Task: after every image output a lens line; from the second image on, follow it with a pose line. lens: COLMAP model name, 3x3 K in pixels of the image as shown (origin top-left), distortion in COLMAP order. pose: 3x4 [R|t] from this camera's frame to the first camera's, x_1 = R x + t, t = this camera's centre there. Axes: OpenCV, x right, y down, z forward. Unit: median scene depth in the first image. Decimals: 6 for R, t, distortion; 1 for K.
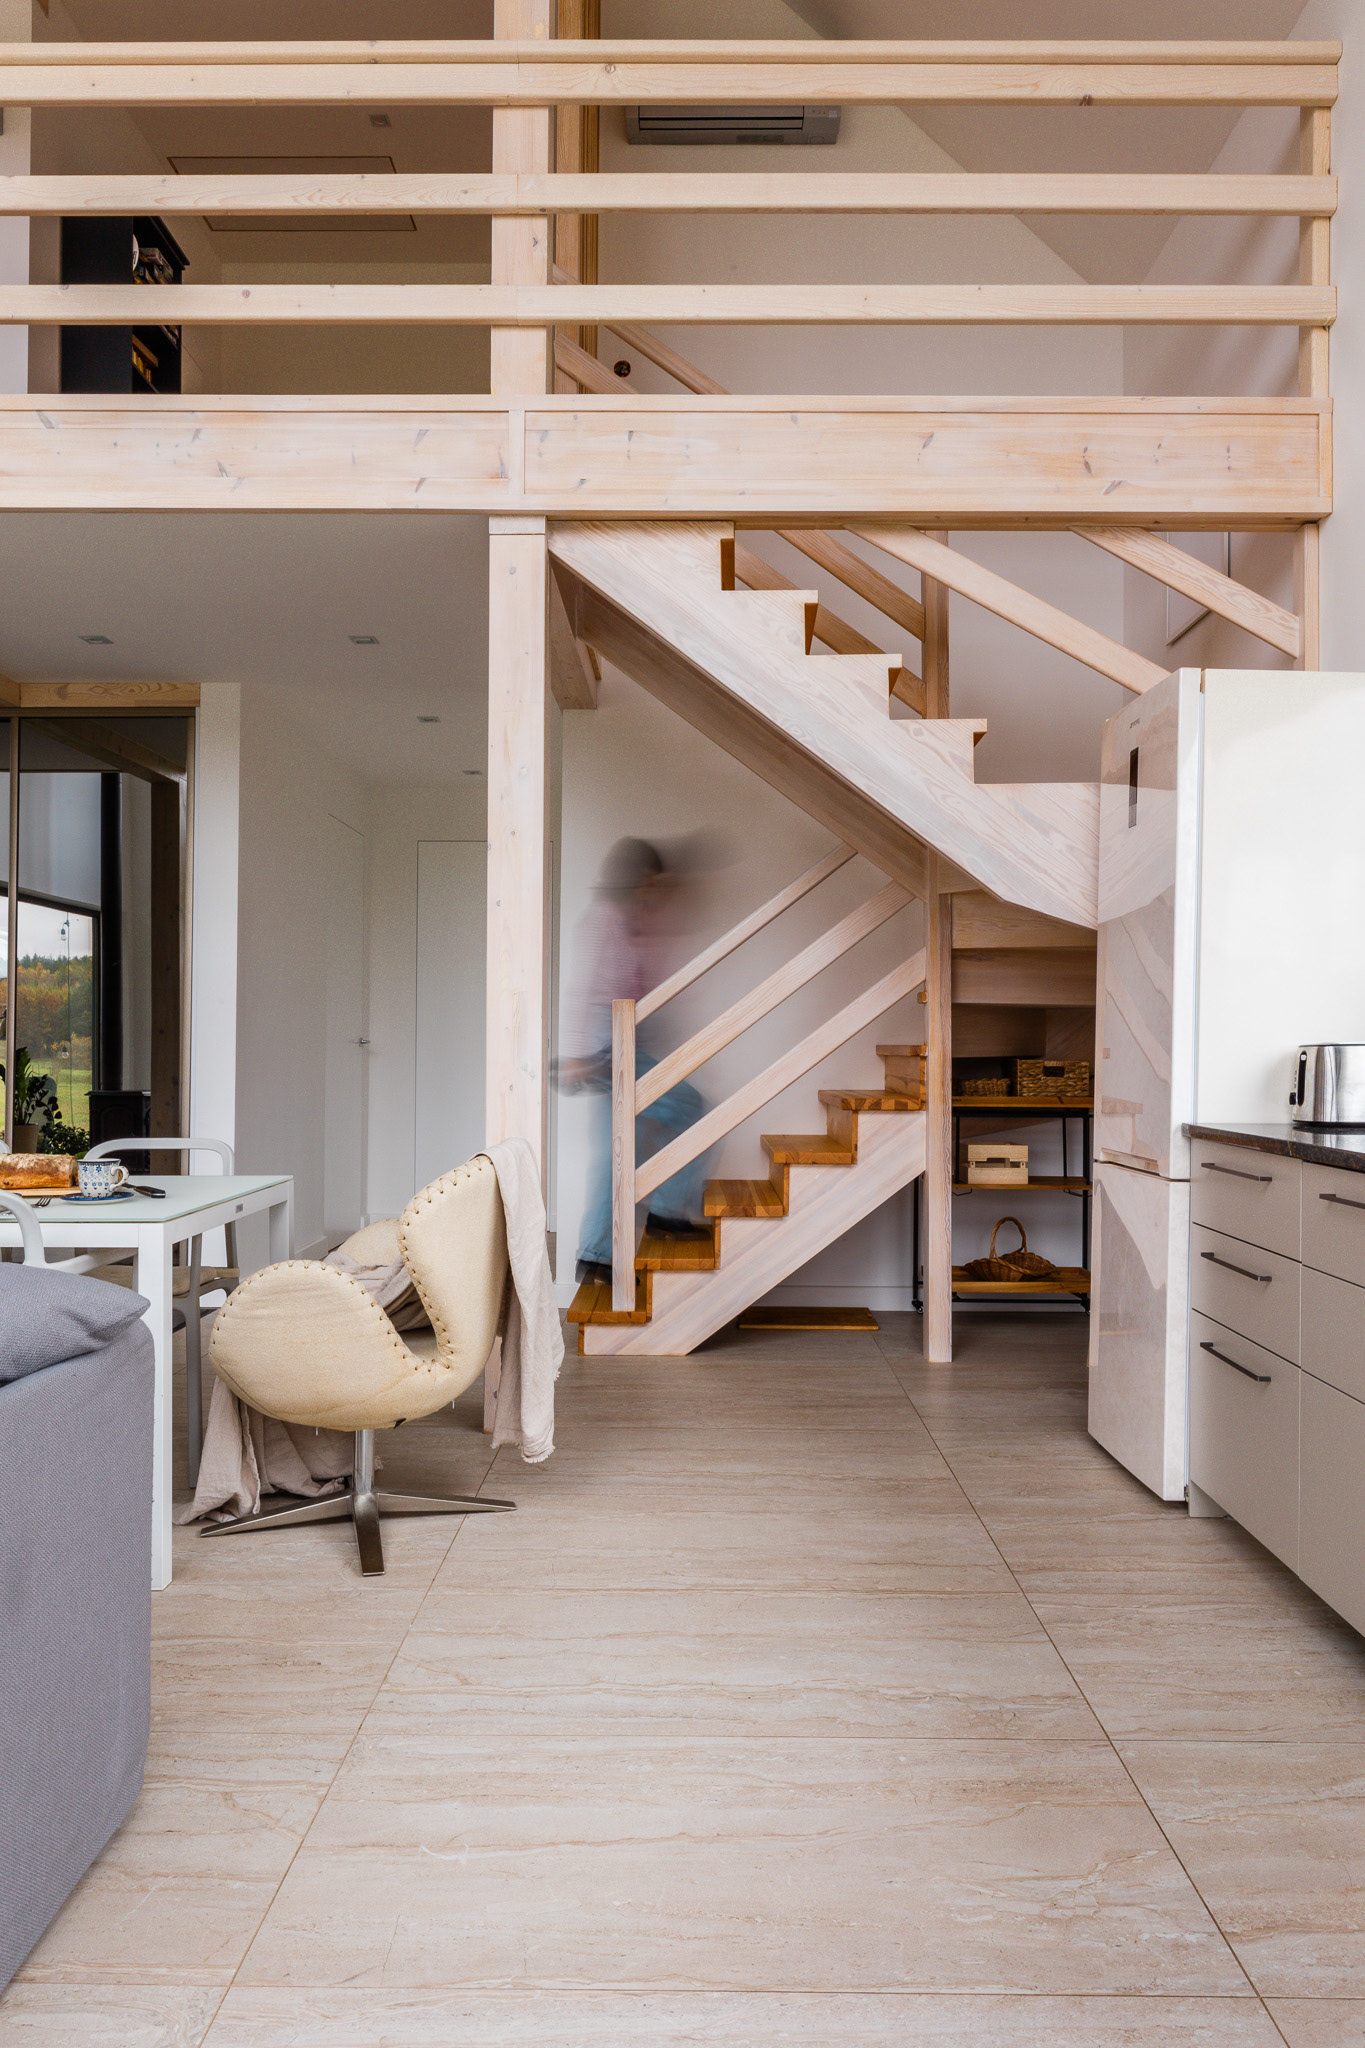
lens RADIAL K [[1408.4, 0, 687.2], [0, 1408.4, 1066.5], [0, 0, 1]] dist [0.000992, -0.000089]
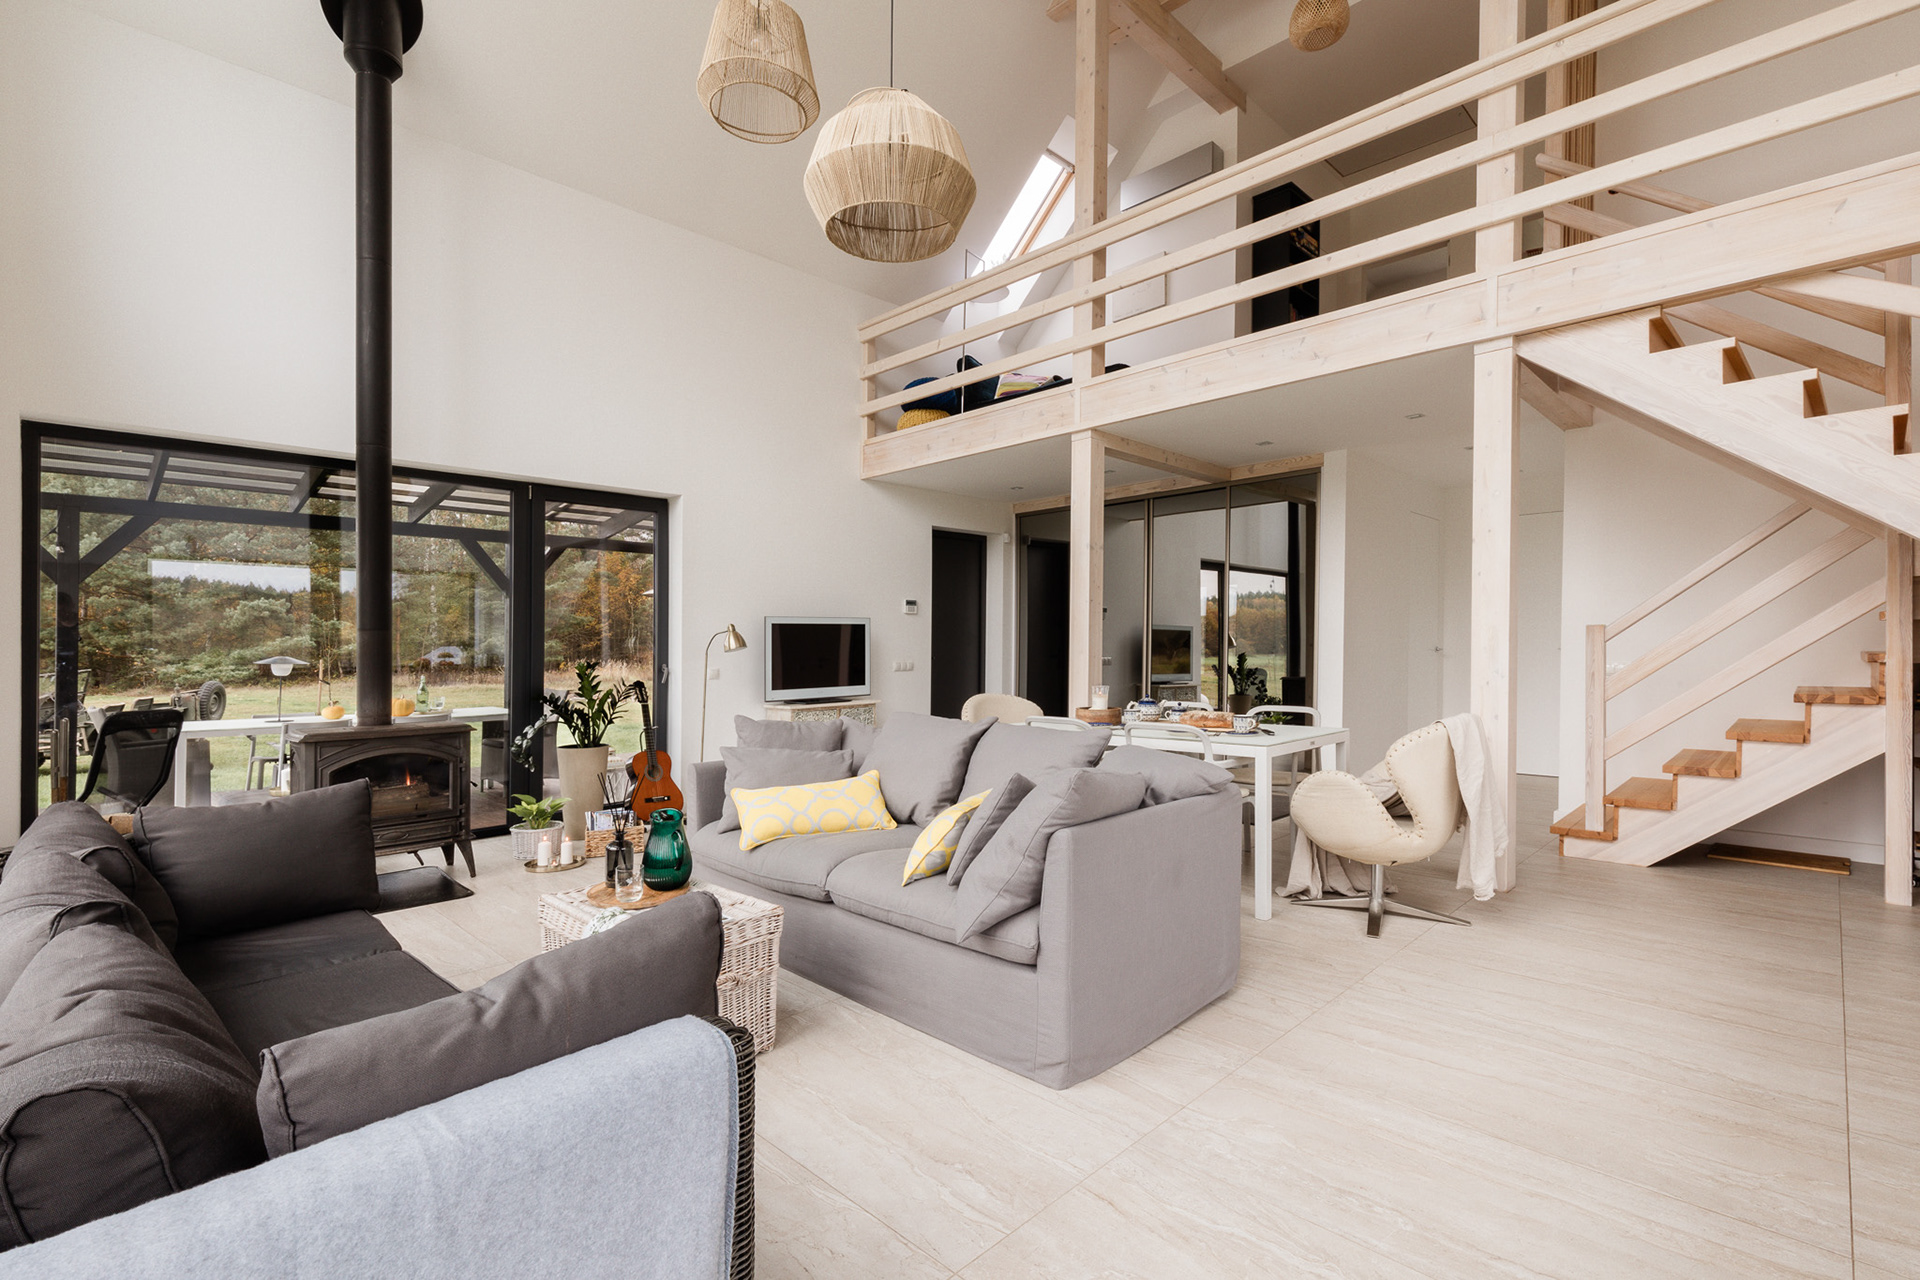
lens RADIAL K [[841.1, 0, 996.6], [0, 841.1, 663.9], [0, 0, 1]] dist [0.000508, -0.000133]
pose [[0.742684, 0.001615, -0.669640, 0.131698], [0.000085, 0.999997, 0.002506, -0.012475], [0.669642, -0.001918, 0.742681, -0.158227]]
